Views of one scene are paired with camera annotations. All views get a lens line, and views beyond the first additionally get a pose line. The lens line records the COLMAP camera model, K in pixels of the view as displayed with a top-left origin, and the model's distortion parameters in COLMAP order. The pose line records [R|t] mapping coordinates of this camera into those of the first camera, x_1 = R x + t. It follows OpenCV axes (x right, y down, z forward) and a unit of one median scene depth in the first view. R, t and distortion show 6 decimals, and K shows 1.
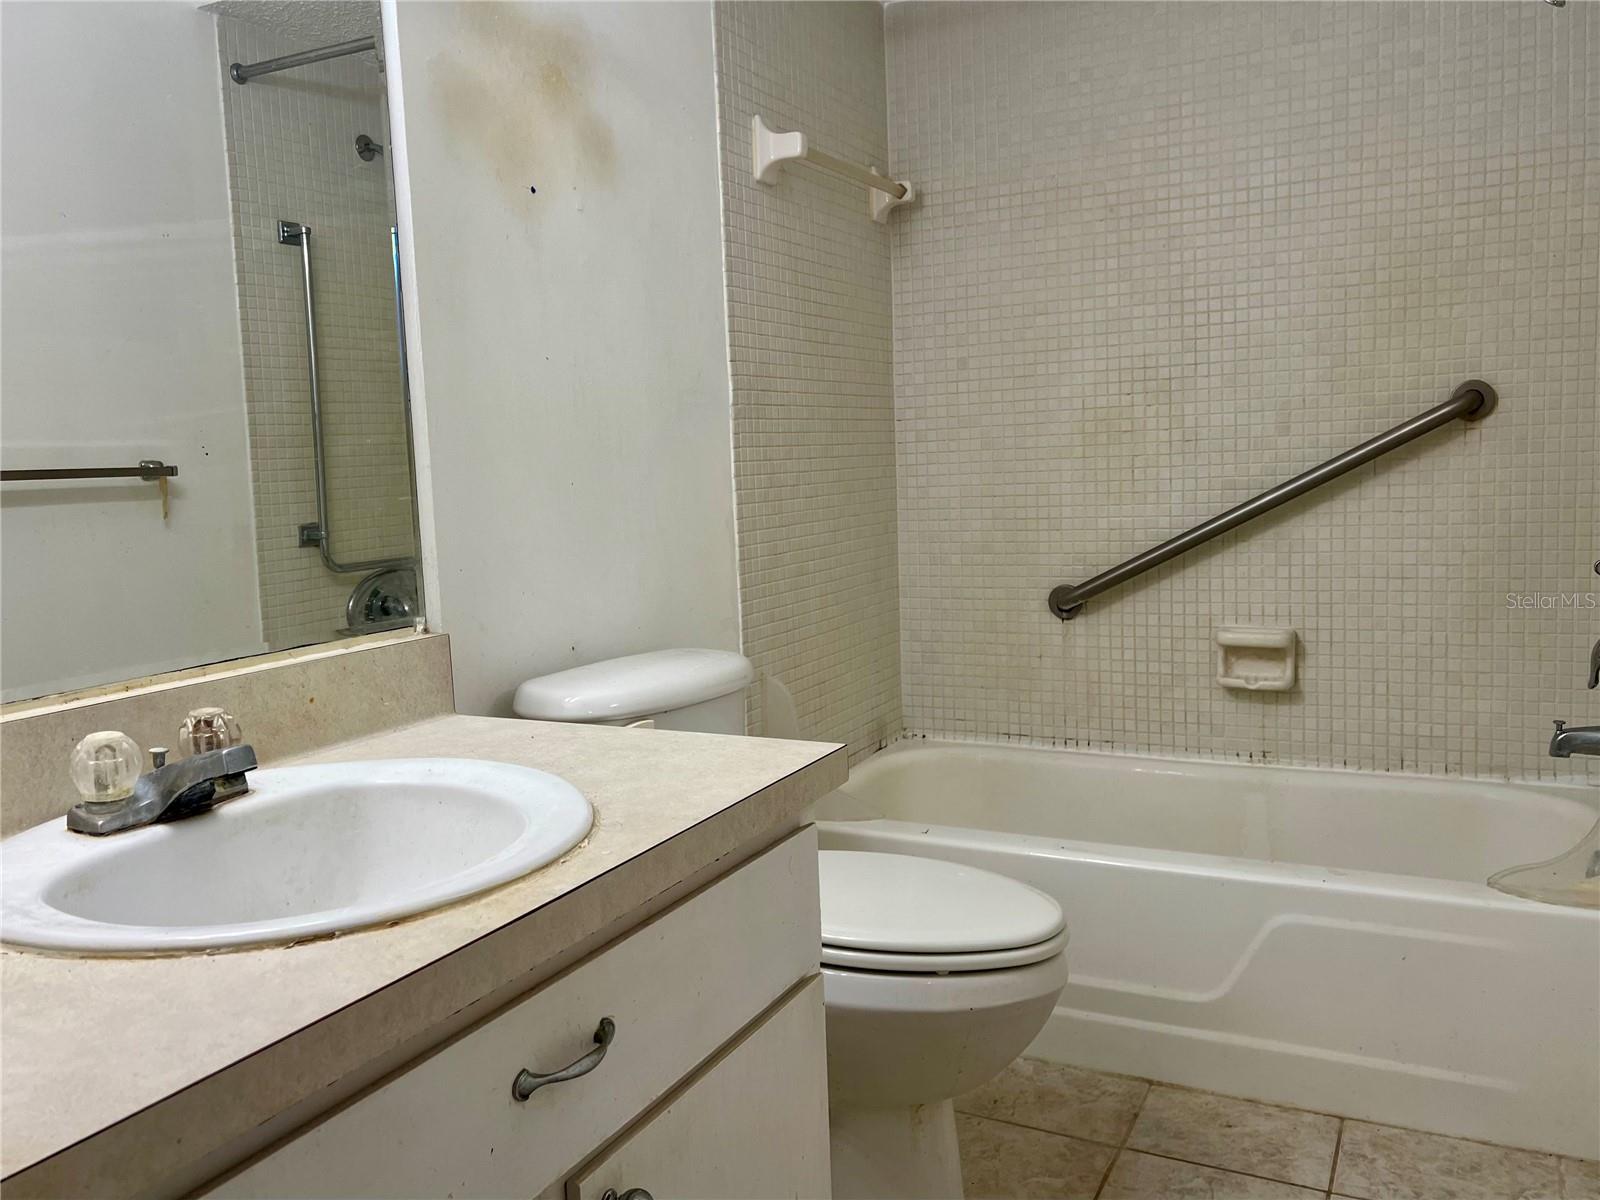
lens RADIAL K [[1300.3, 0, 800.0], [0, 1300.3, 600.0], [0, 0, 1]] dist [0.097538, -0.174758]
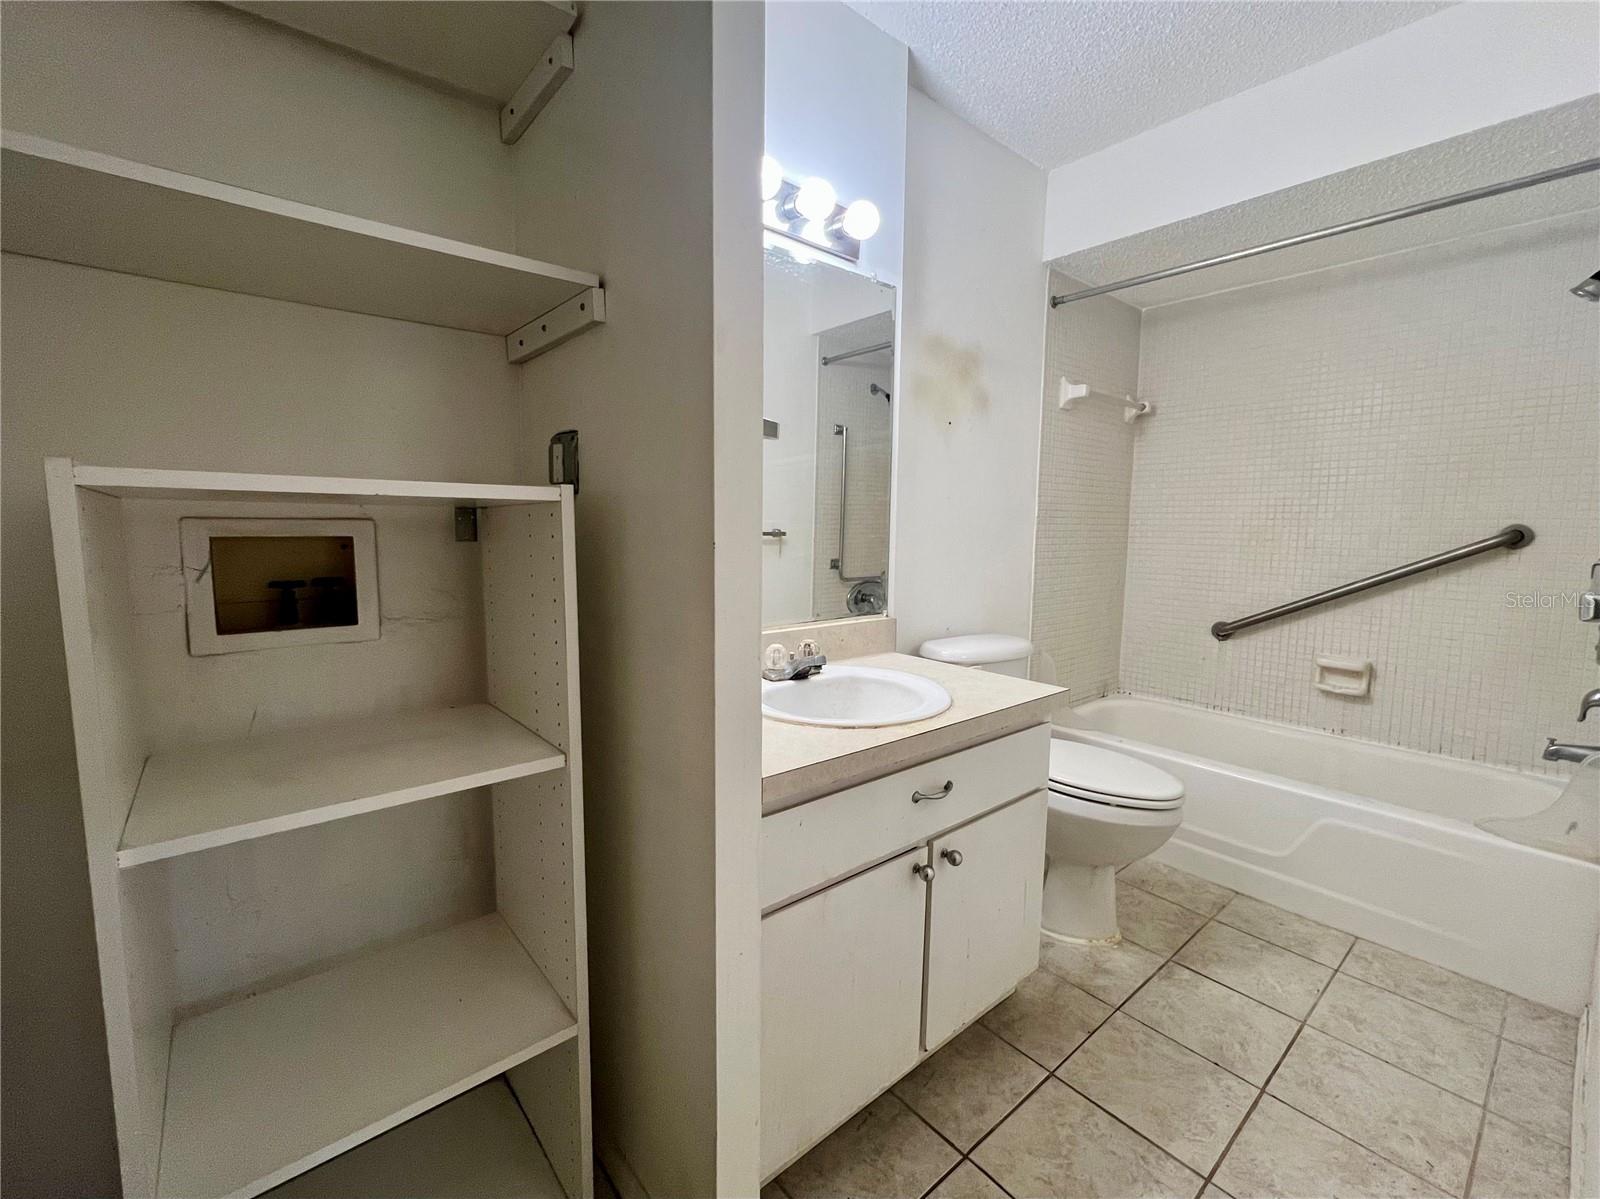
lens RADIAL K [[682.7, 0, 797.9], [0, 682.7, 593.1], [0, 0, 1]] dist [0.001255, 0.000063]
pose [[0.921356, 0.089569, -0.378259, 0.016948], [-0.091058, 0.995747, 0.013988, -0.011808], [0.377904, 0.021556, 0.925594, -0.118717]]
